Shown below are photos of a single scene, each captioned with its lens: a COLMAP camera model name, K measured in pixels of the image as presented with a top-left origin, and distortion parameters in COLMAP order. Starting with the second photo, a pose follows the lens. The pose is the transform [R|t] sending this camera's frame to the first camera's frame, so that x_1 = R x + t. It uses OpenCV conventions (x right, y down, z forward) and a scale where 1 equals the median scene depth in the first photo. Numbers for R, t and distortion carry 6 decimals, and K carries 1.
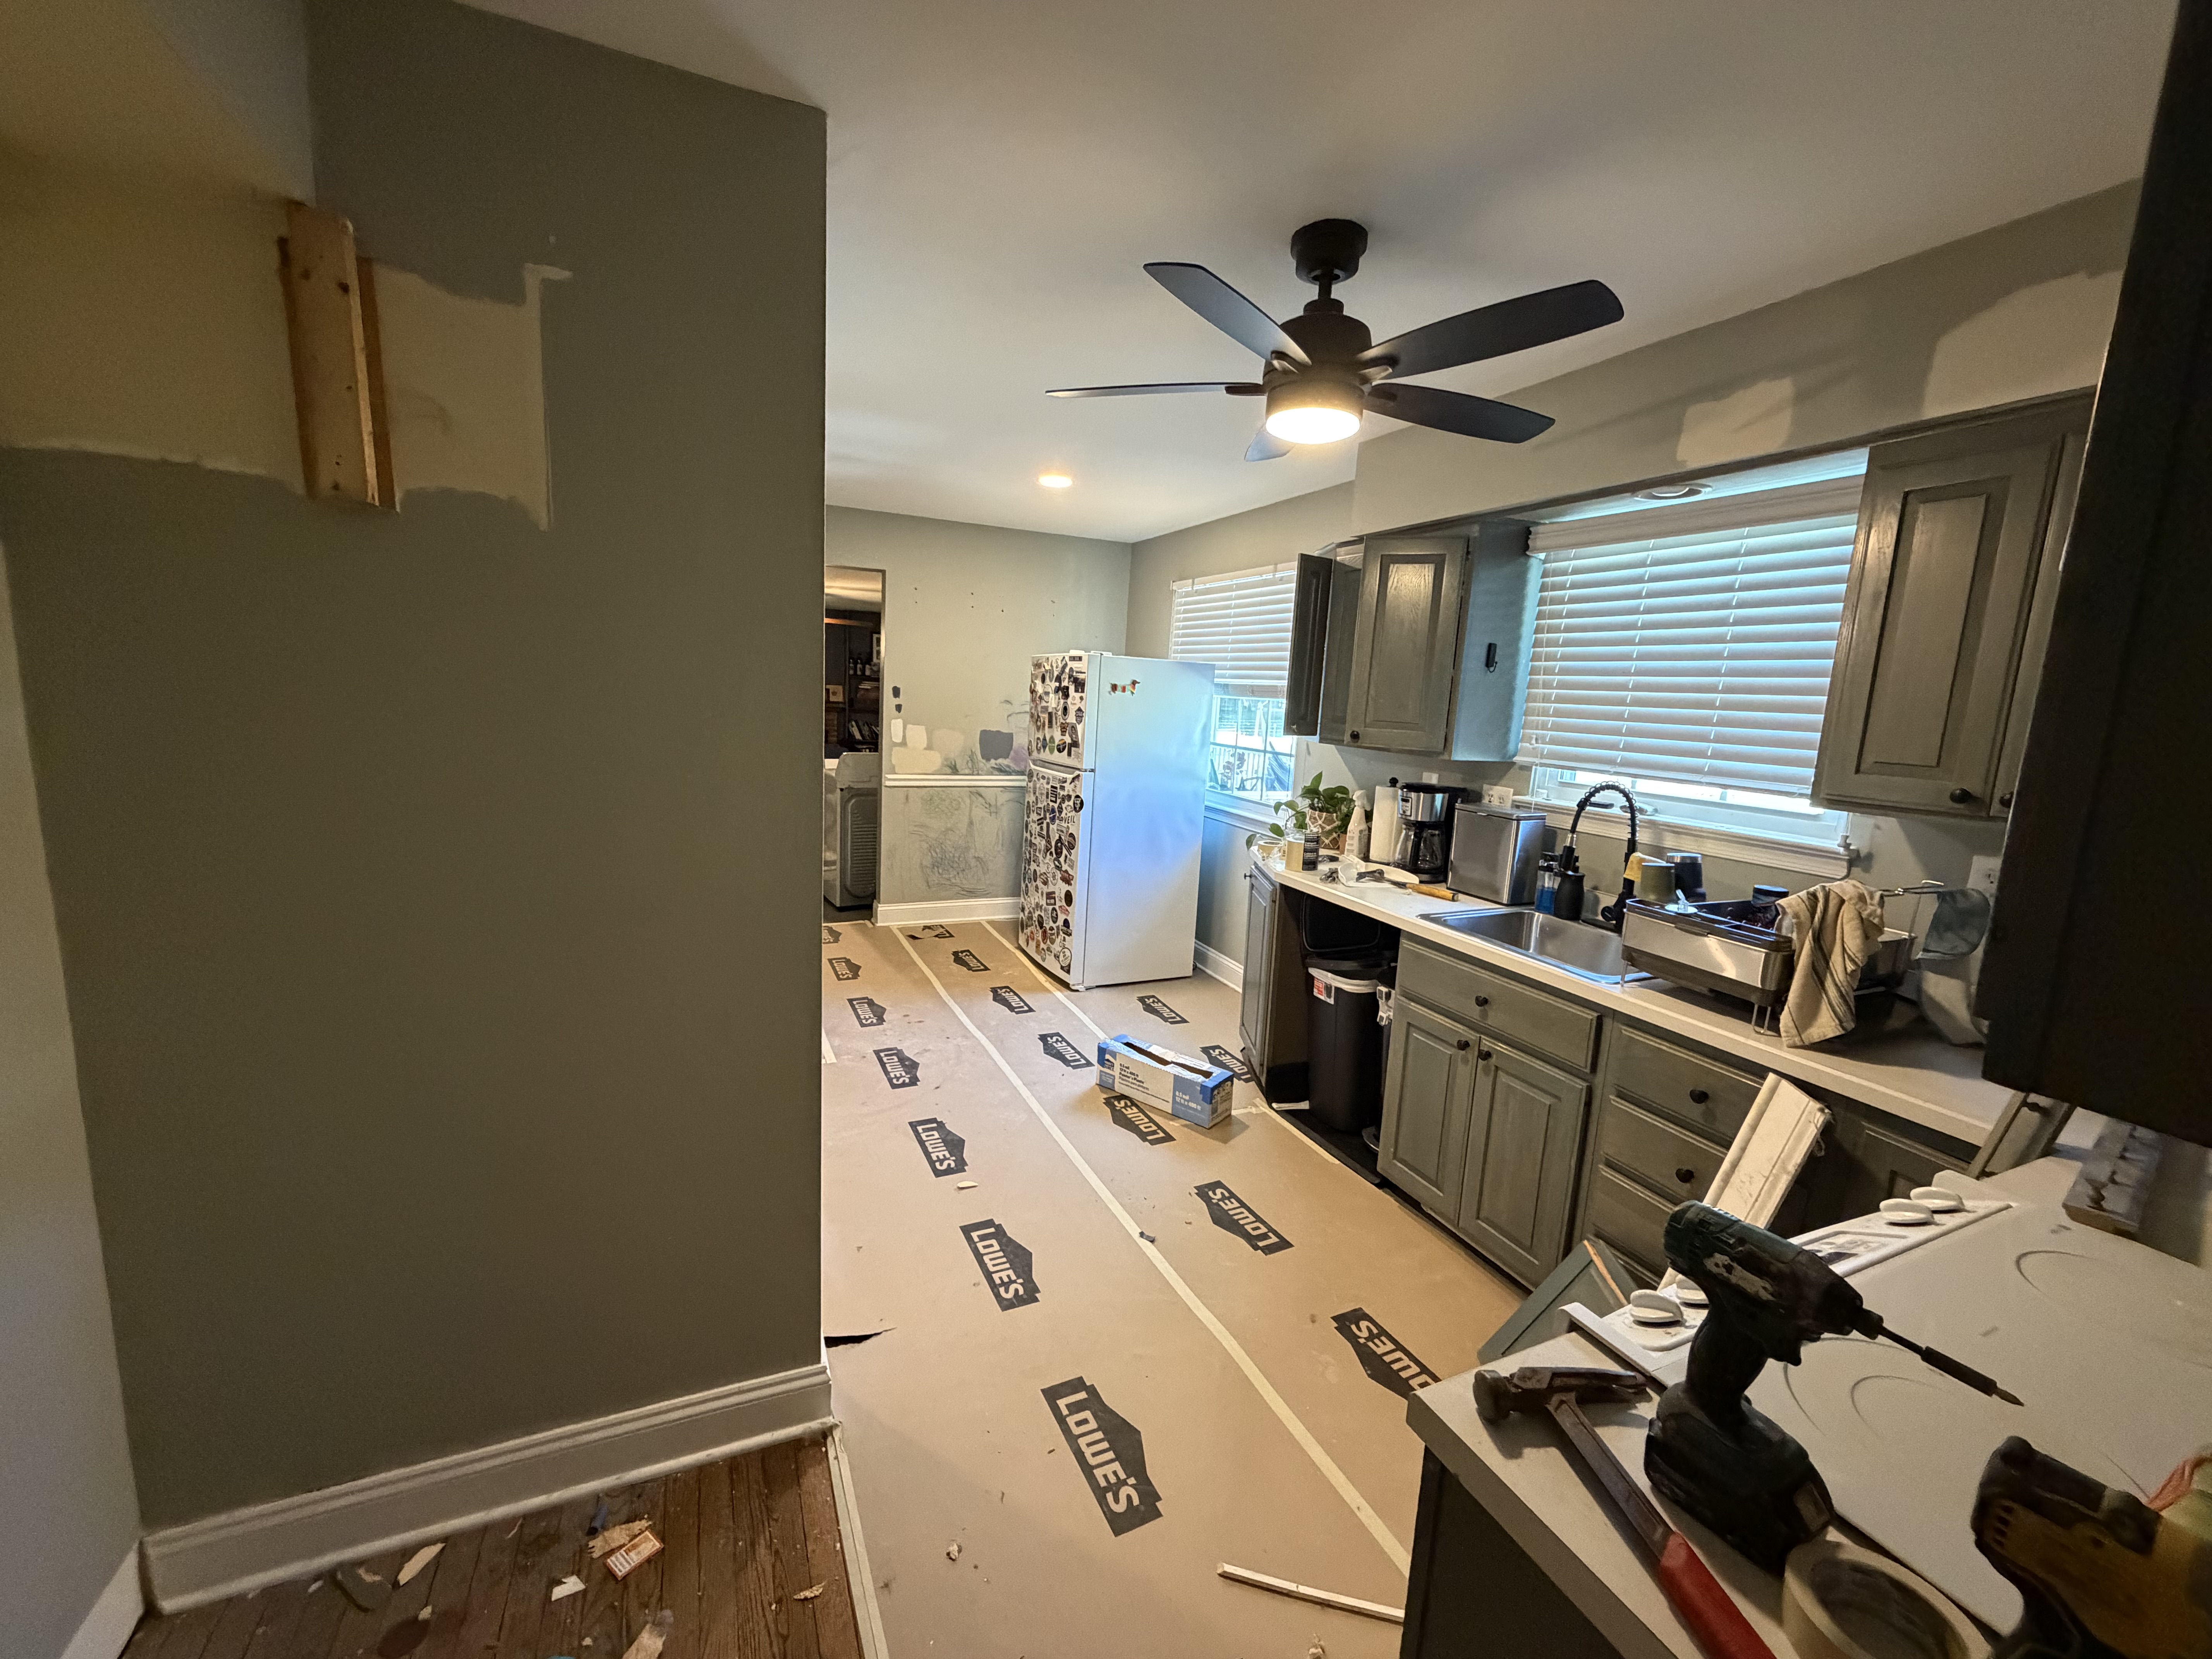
lens RADIAL K [[881.2, 0, 1100.9], [0, 881.2, 829.1], [0, 0, 1]] dist [0.000011, -0.000214]
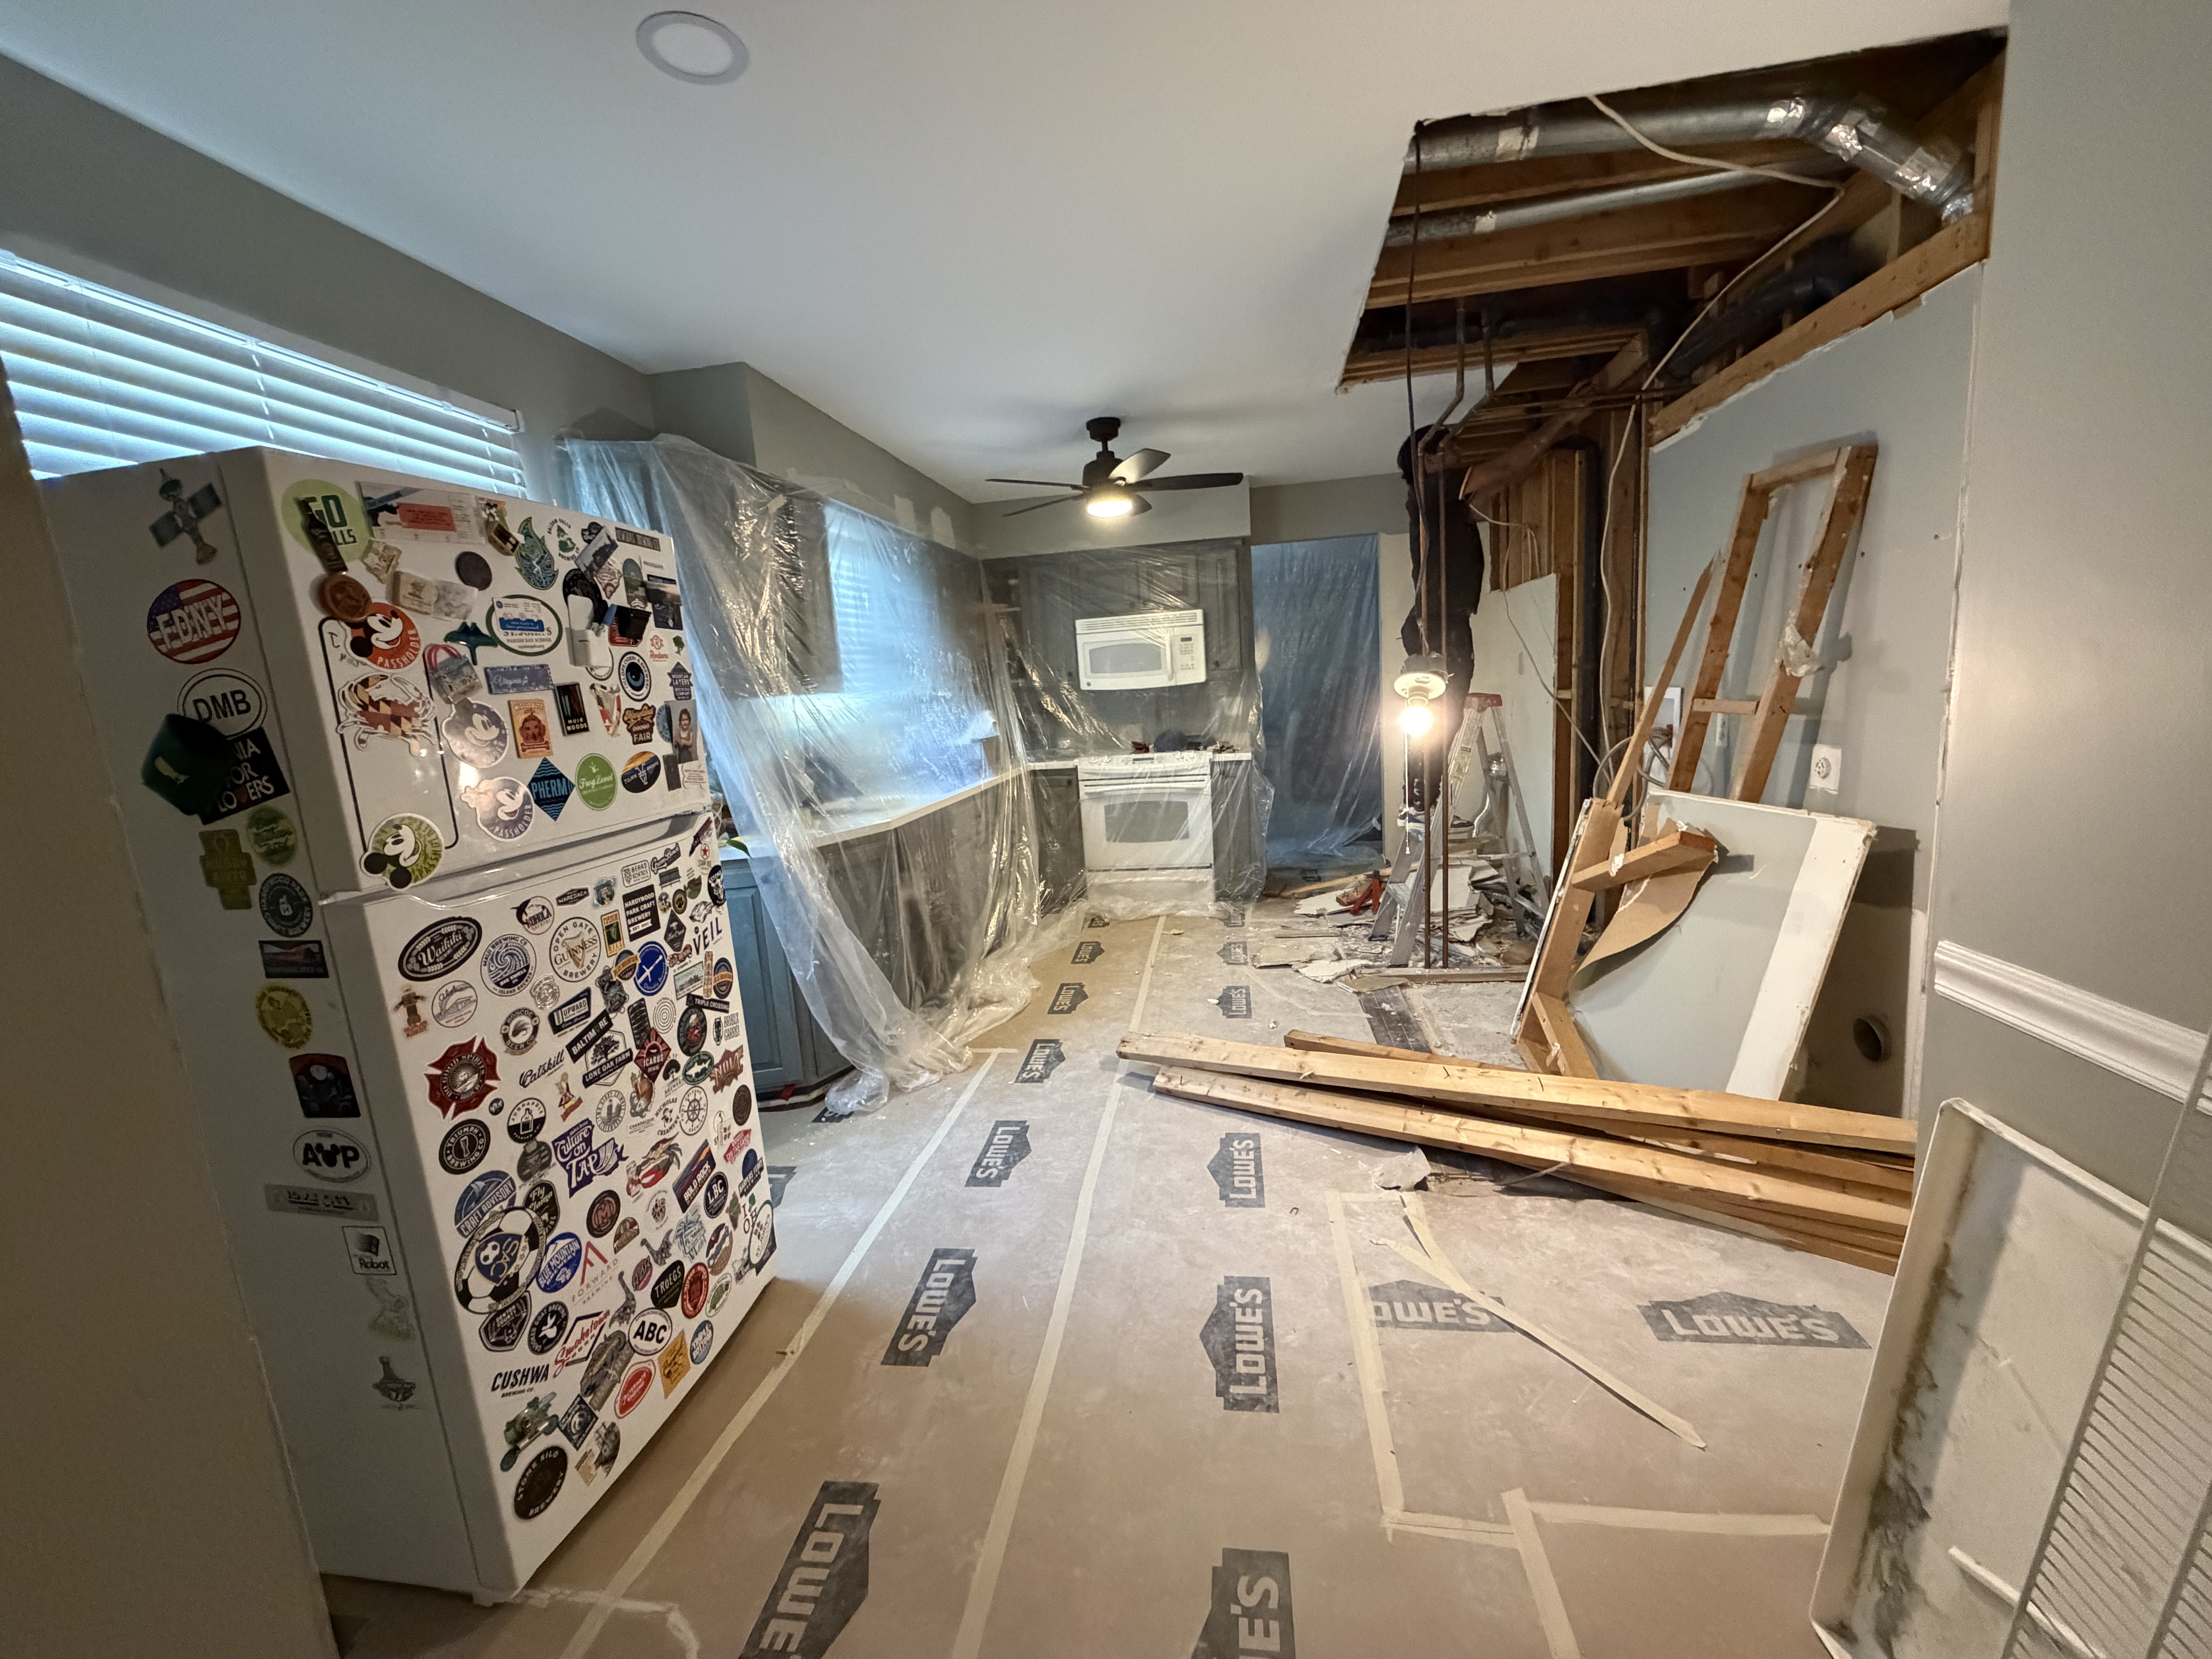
lens RADIAL K [[882.7, 0, 1106.0], [0, 882.7, 829.5], [0, 0, 1]] dist [0.000294, -0.000827]
pose [[-0.820987, -0.091242, 0.563610, -0.603365], [0.112173, 0.942132, 0.315918, -0.241863], [-0.559820, 0.322587, -0.763243, 1.713699]]
